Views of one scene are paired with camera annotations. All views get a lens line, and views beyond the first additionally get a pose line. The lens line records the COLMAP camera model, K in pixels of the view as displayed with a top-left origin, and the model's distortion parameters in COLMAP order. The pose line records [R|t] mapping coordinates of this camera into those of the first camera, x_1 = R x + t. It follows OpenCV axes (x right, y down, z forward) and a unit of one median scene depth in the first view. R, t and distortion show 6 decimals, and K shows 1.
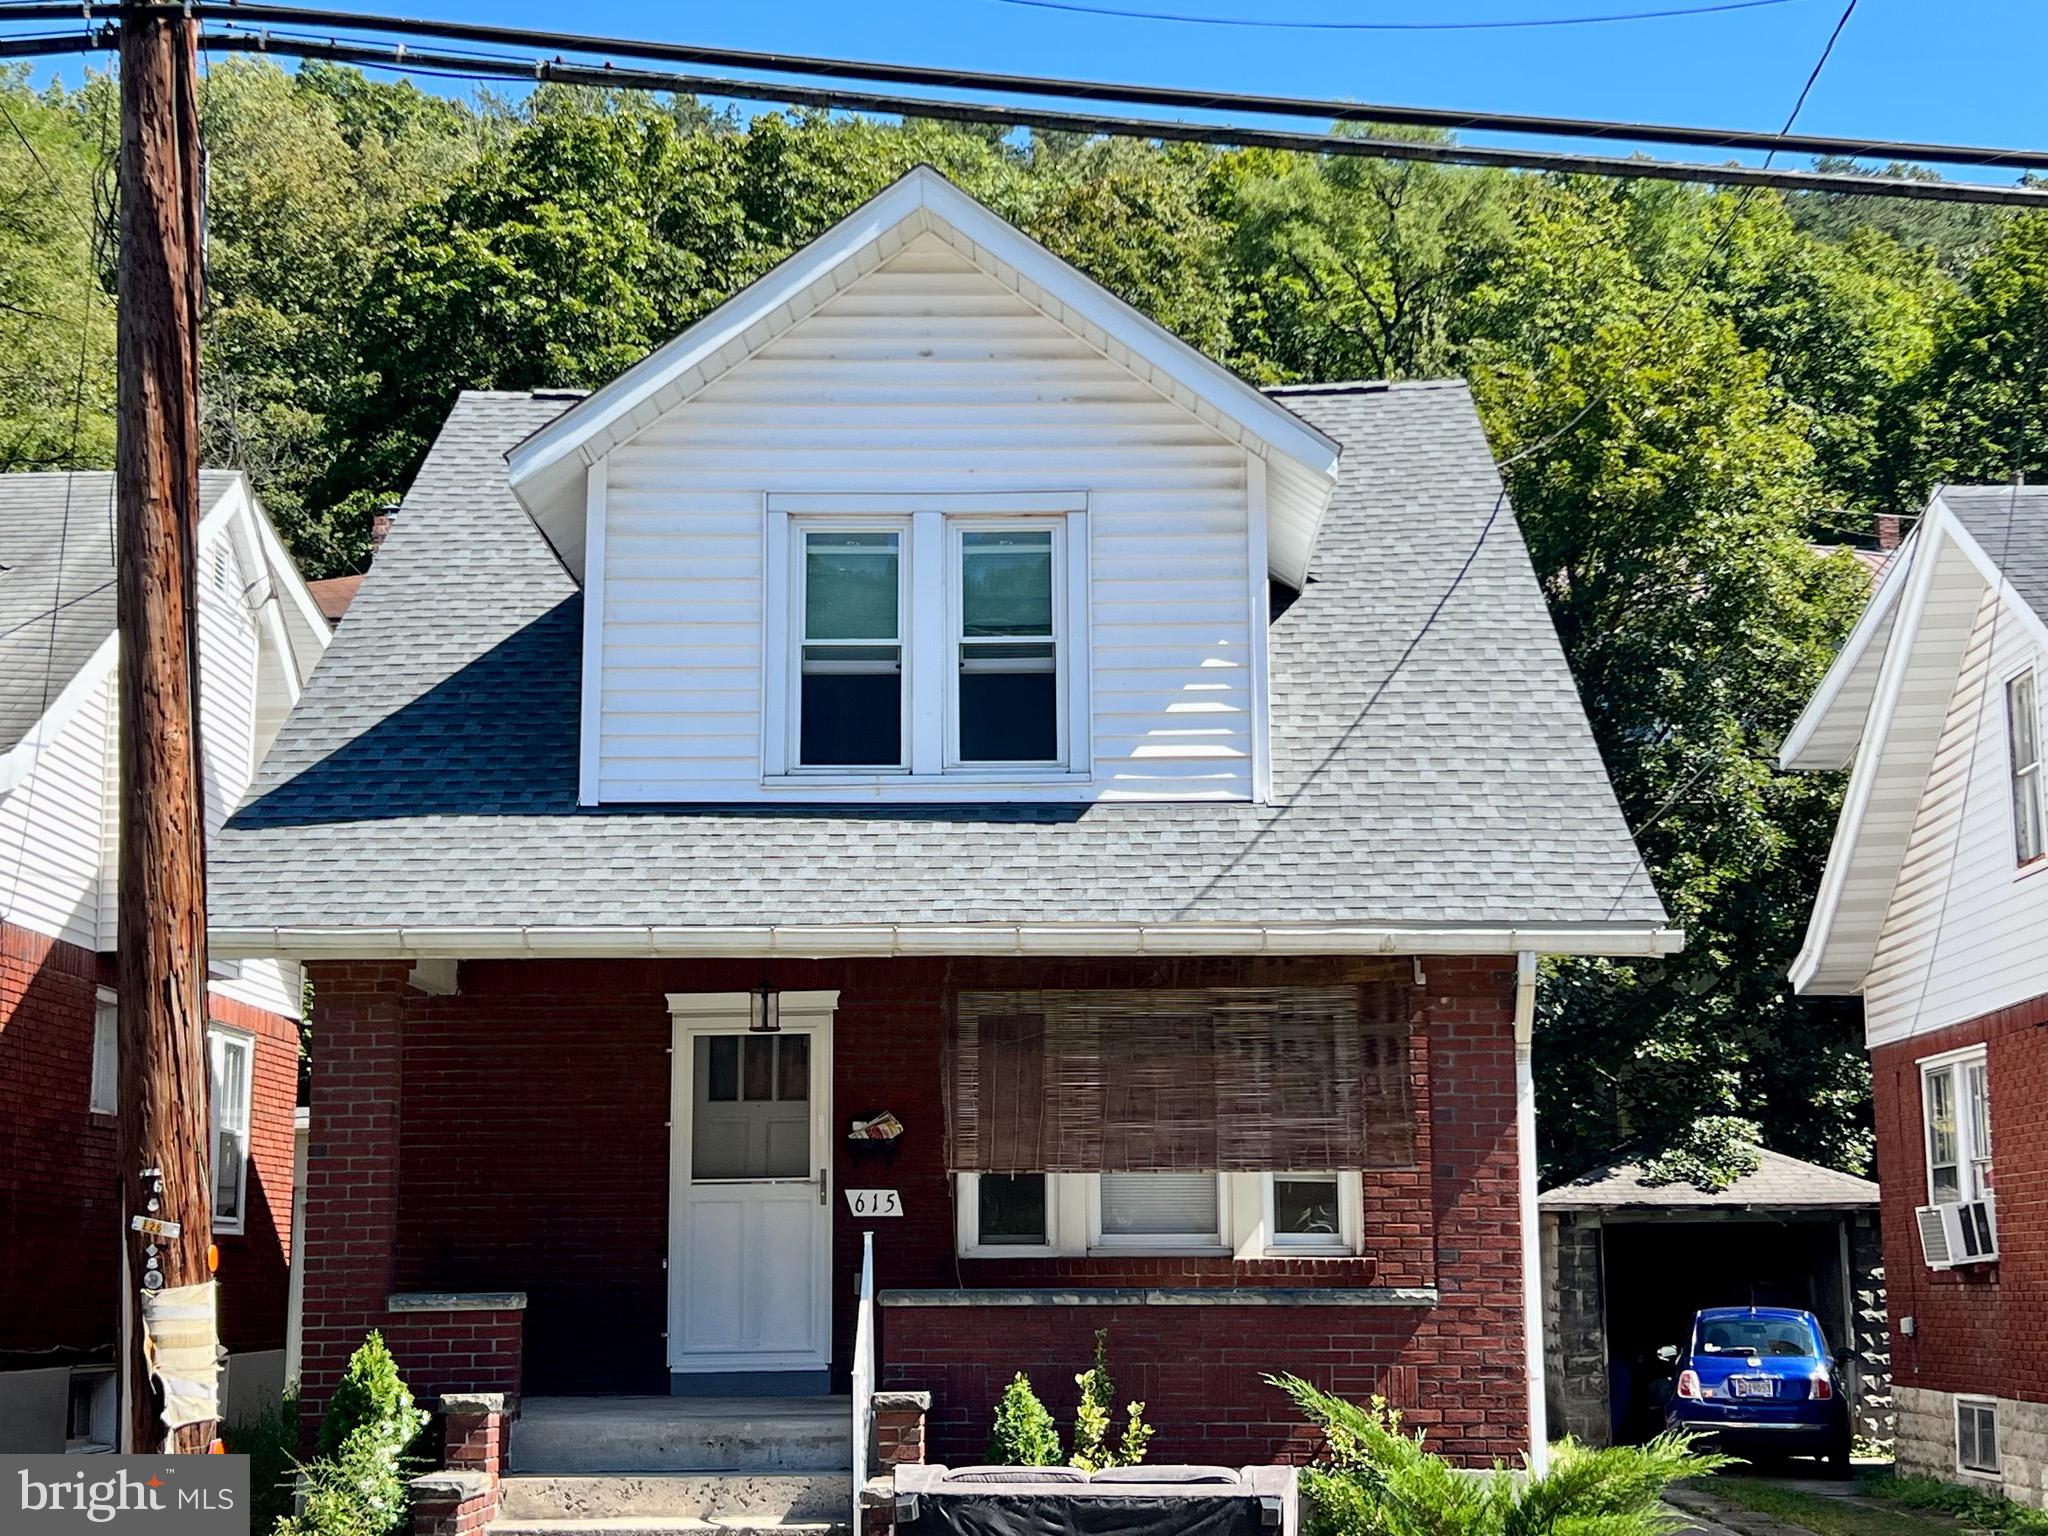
lens RADIAL K [[2849.2, 0, 1025.0], [0, 2849.2, 764.5], [0, 0, 1]] dist [0.189561, 0.000000]
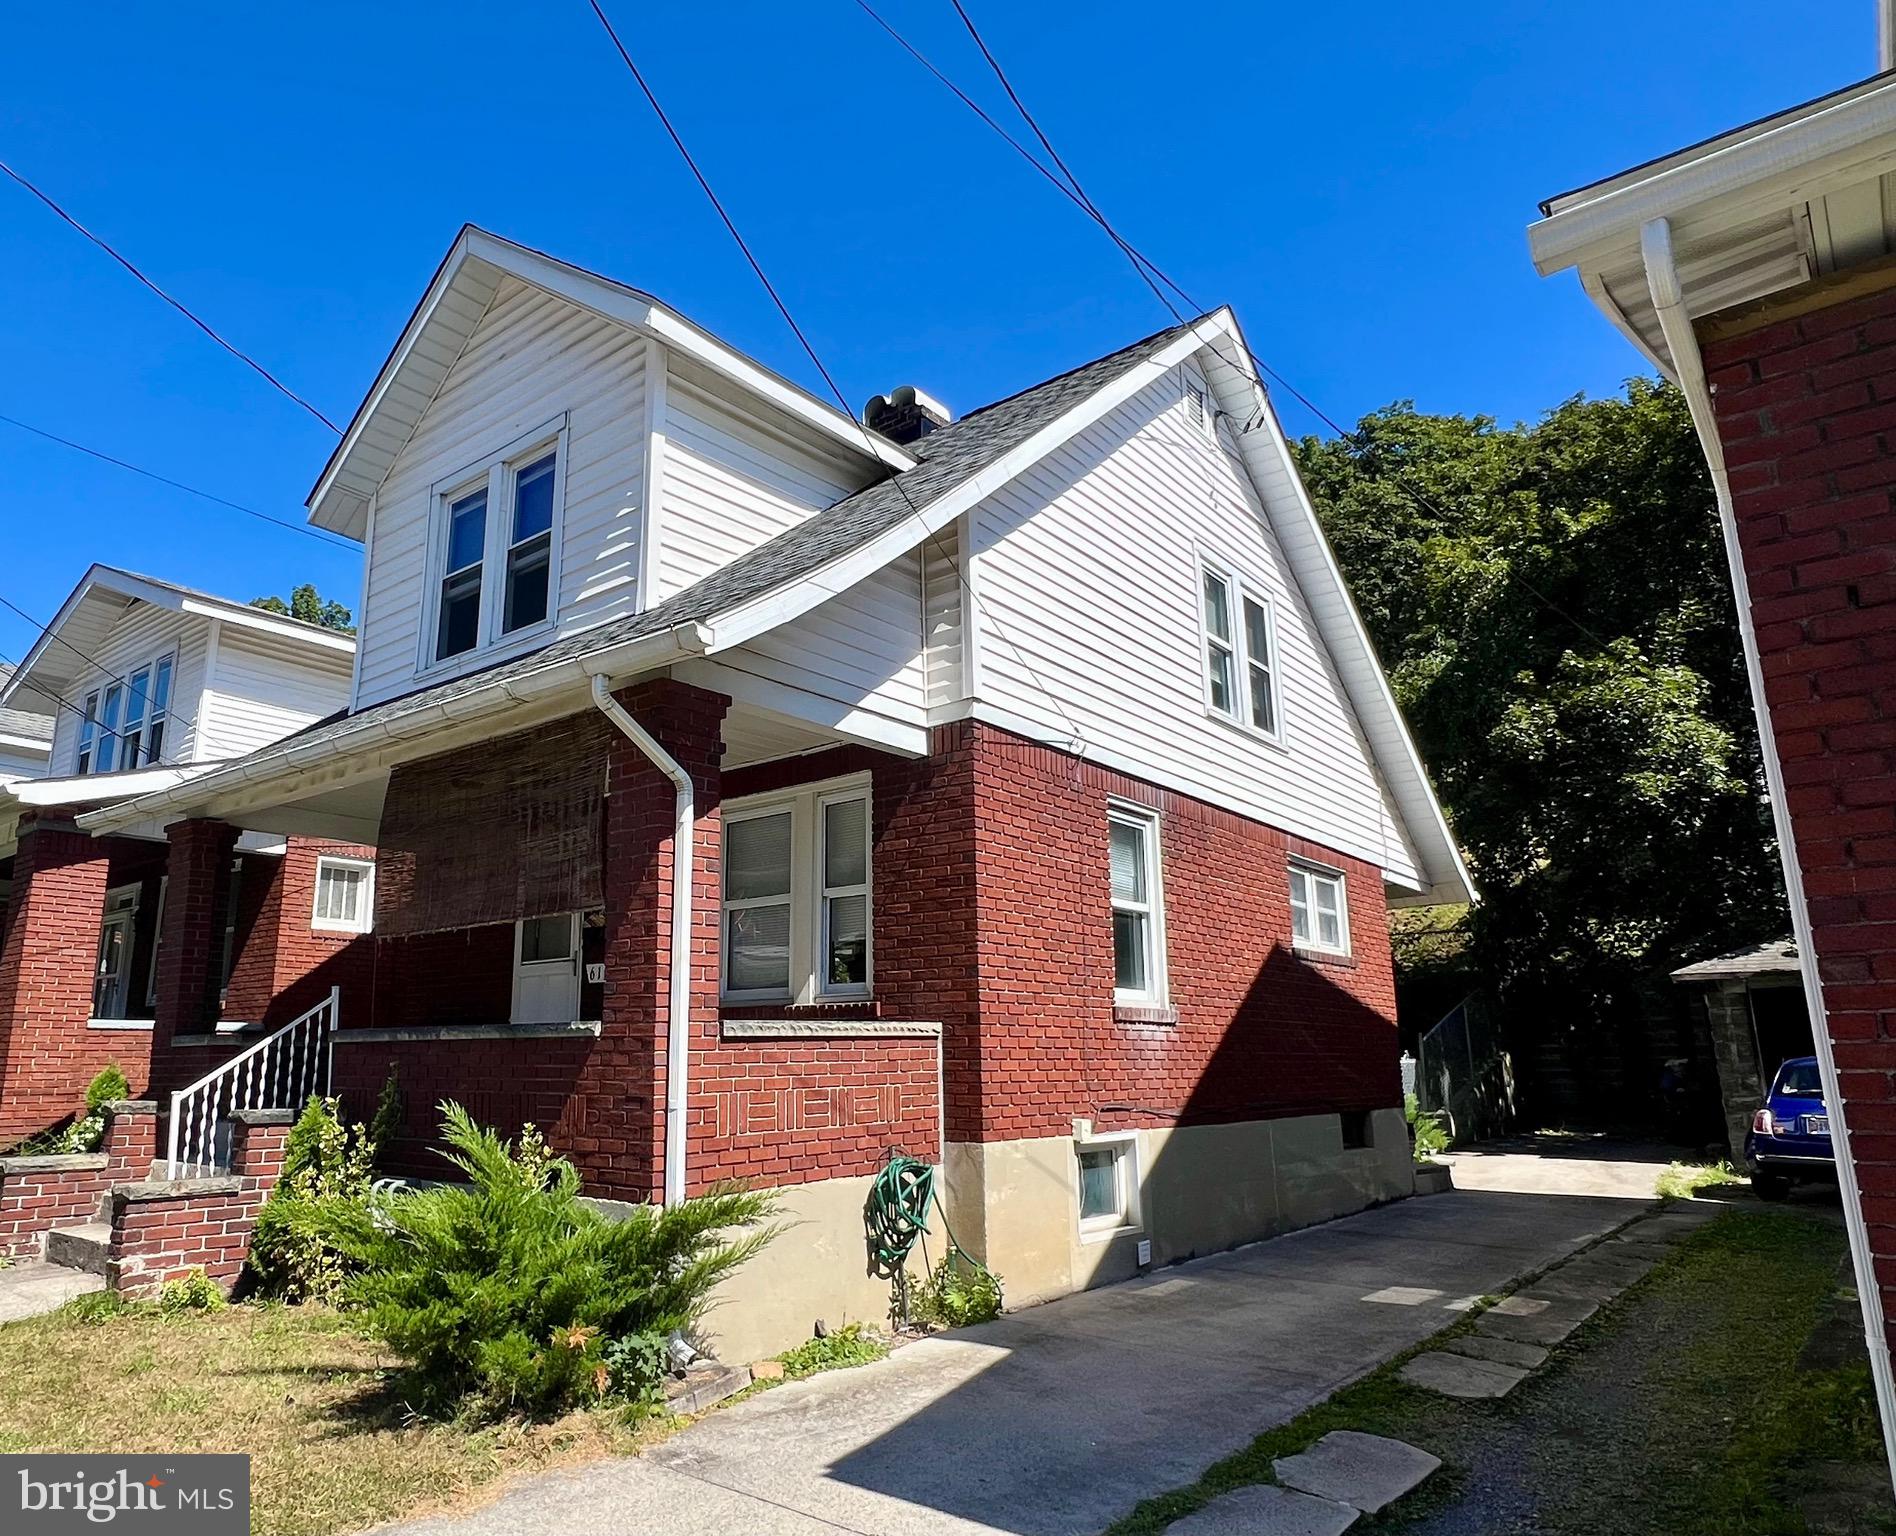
lens RADIAL K [[1212.3, 0, 933.5], [0, 1212.3, 778.3], [0, 0, 1]] dist [-0.001419, 0.000176]
pose [[0.770240, -0.143077, -0.621497, 0.447683], [0.112885, 0.989709, -0.087942, 0.129636], [0.627684, -0.002421, 0.778465, 0.646306]]
